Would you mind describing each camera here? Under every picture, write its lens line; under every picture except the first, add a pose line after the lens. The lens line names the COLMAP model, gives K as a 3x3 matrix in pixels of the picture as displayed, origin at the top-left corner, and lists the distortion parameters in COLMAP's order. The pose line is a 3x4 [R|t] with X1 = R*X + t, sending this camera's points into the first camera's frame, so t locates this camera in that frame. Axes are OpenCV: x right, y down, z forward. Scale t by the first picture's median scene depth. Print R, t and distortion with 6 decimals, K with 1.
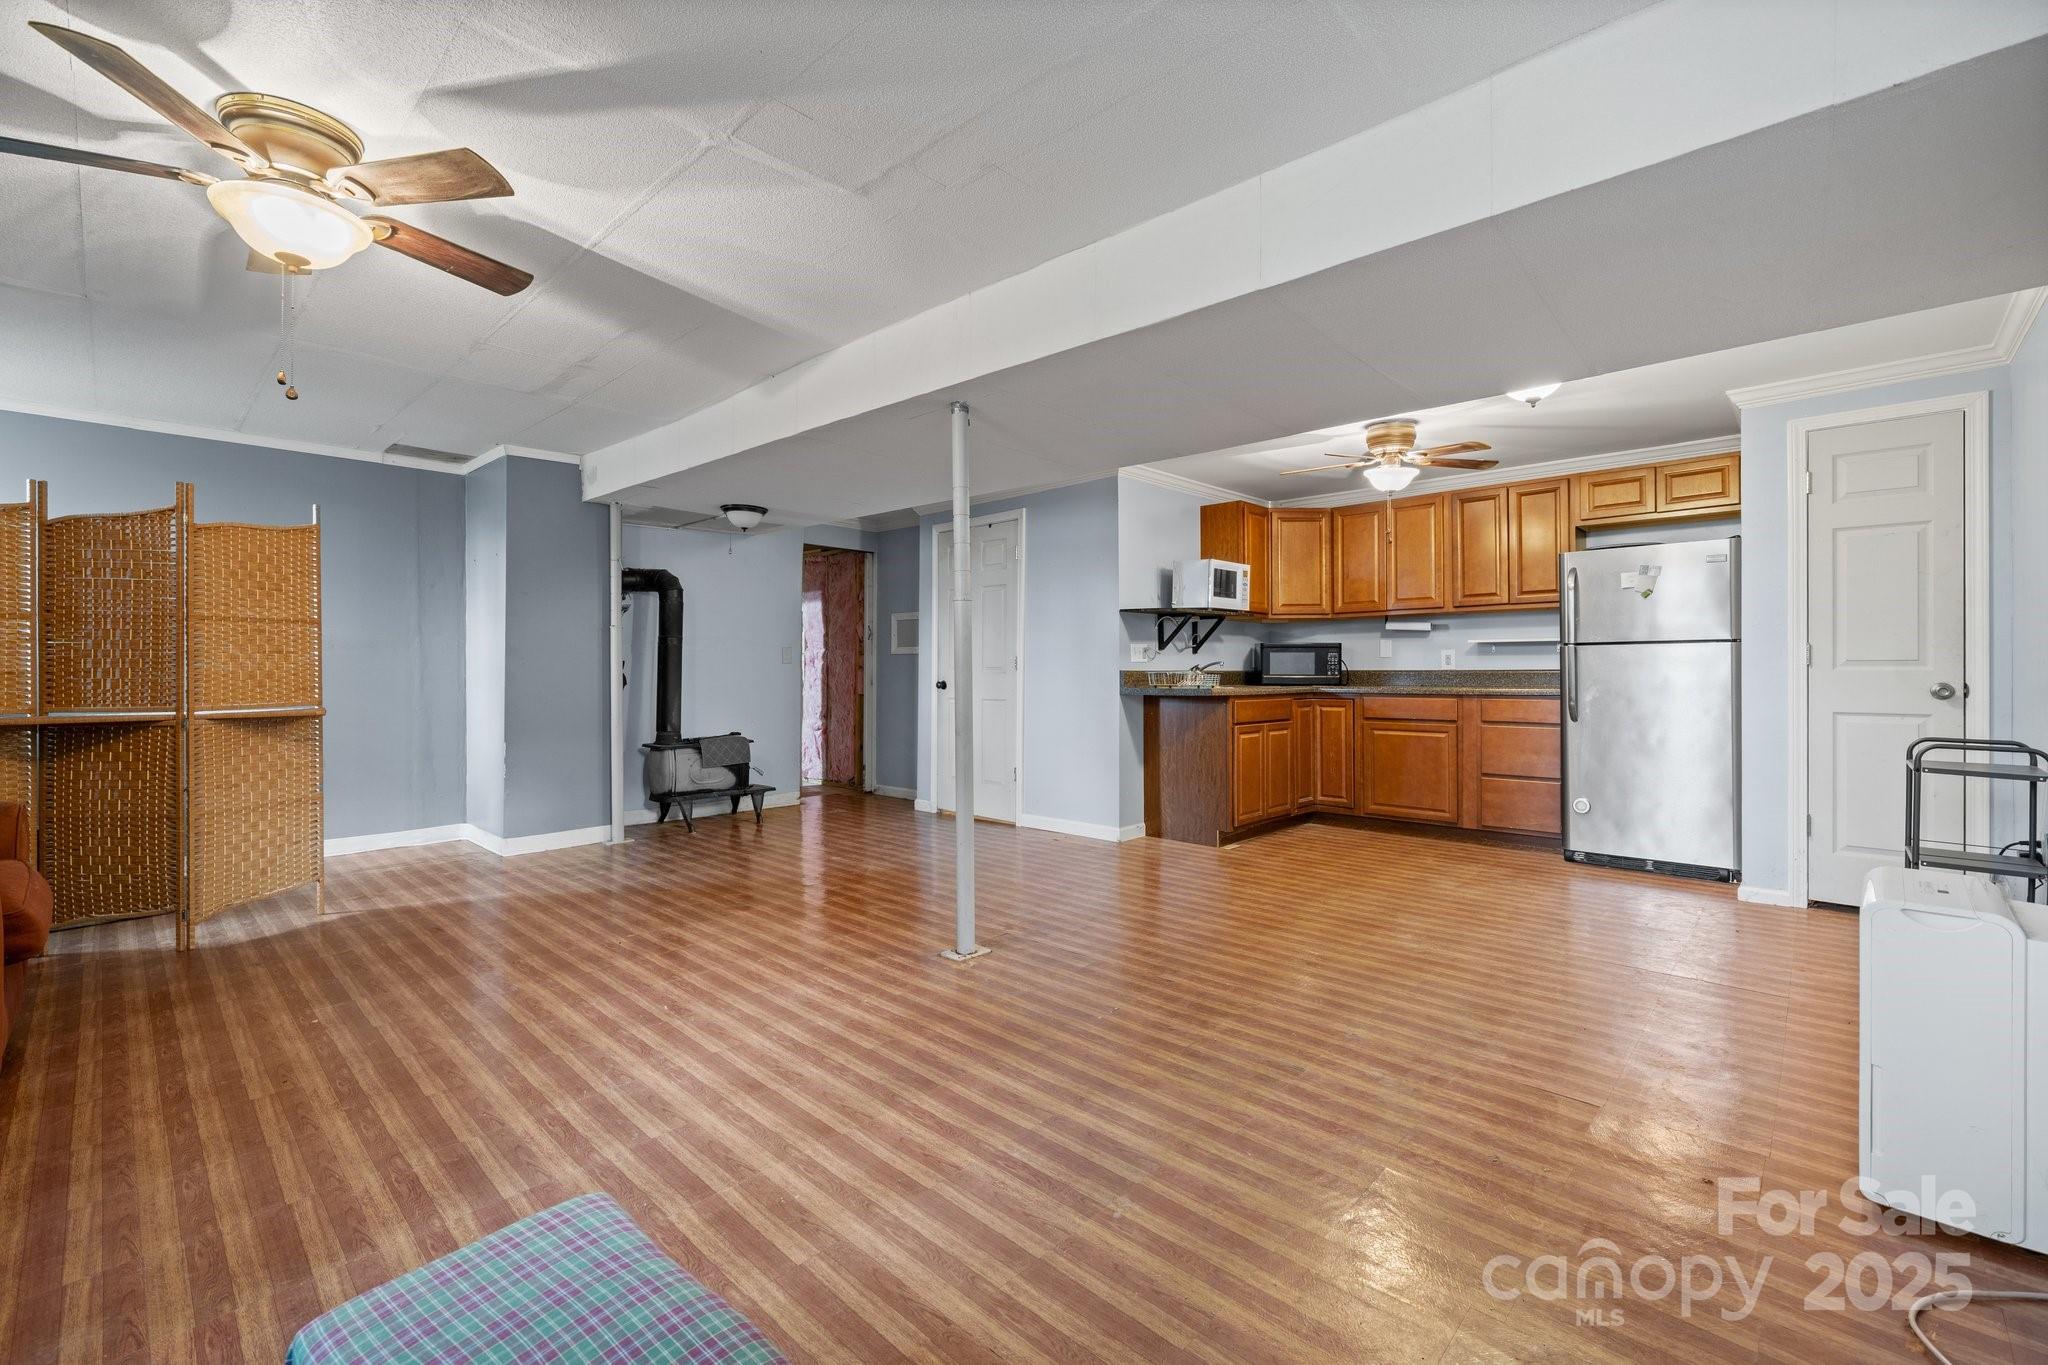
lens RADIAL K [[940.8, 0, 965.9], [0, 940.8, 658.3], [0, 0, 1]] dist [0.000399, -0.000736]
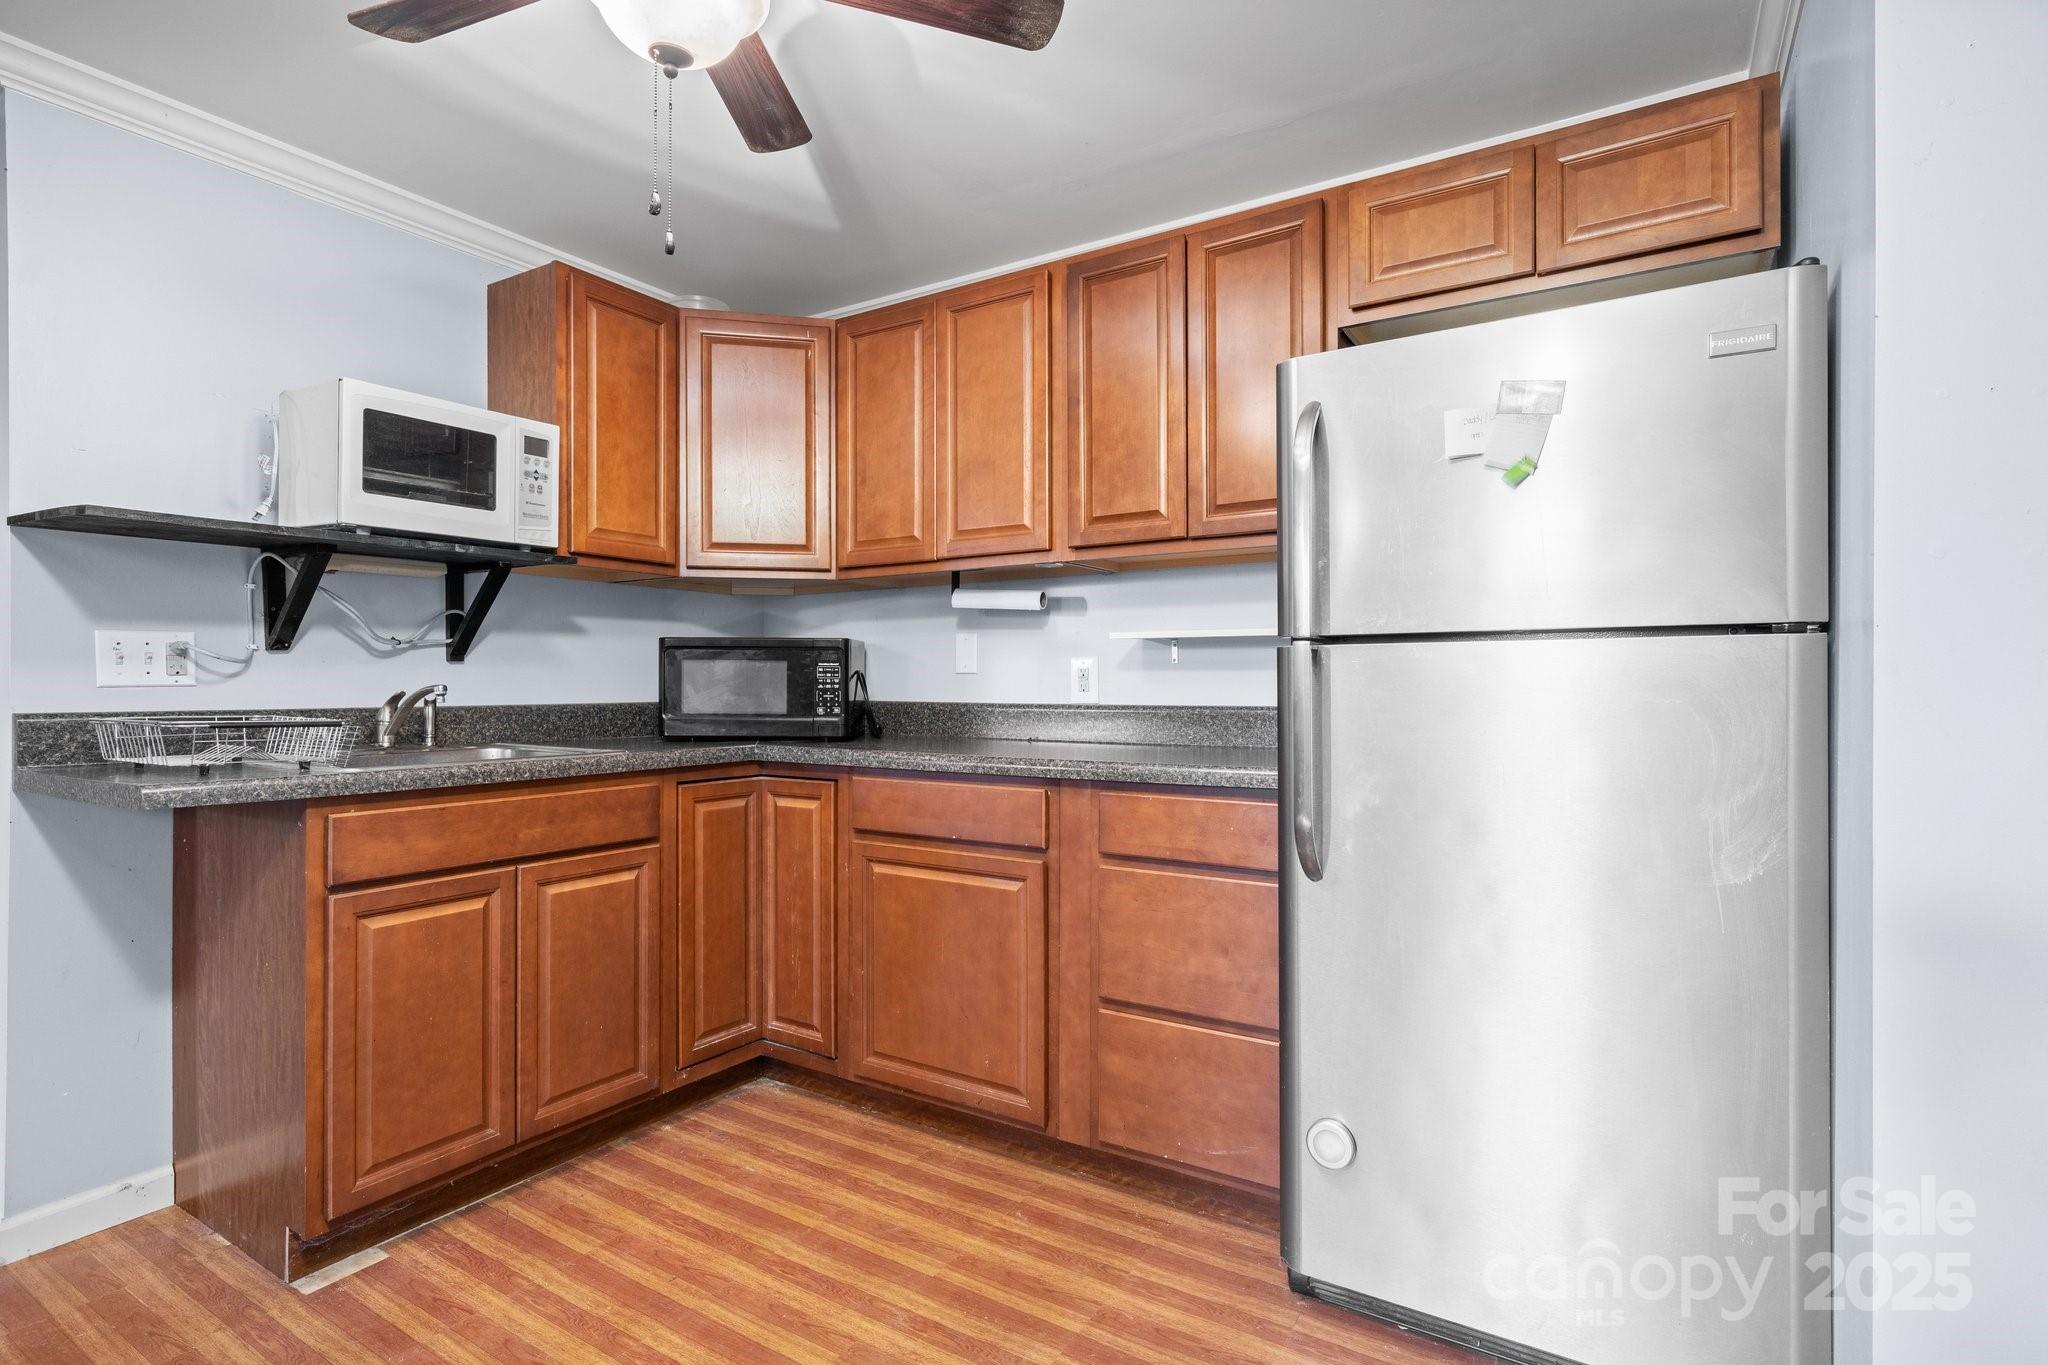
lens RADIAL K [[1020.0, 0, 1020.8], [0, 1020.0, 682.9], [0, 0, 1]] dist [-0.011784, 0.003416]
pose [[0.975344, 0.003076, 0.220669, 0.396325], [-0.005416, 0.999935, 0.009999, -0.001843], [-0.220624, -0.010948, 0.975298, 0.574409]]
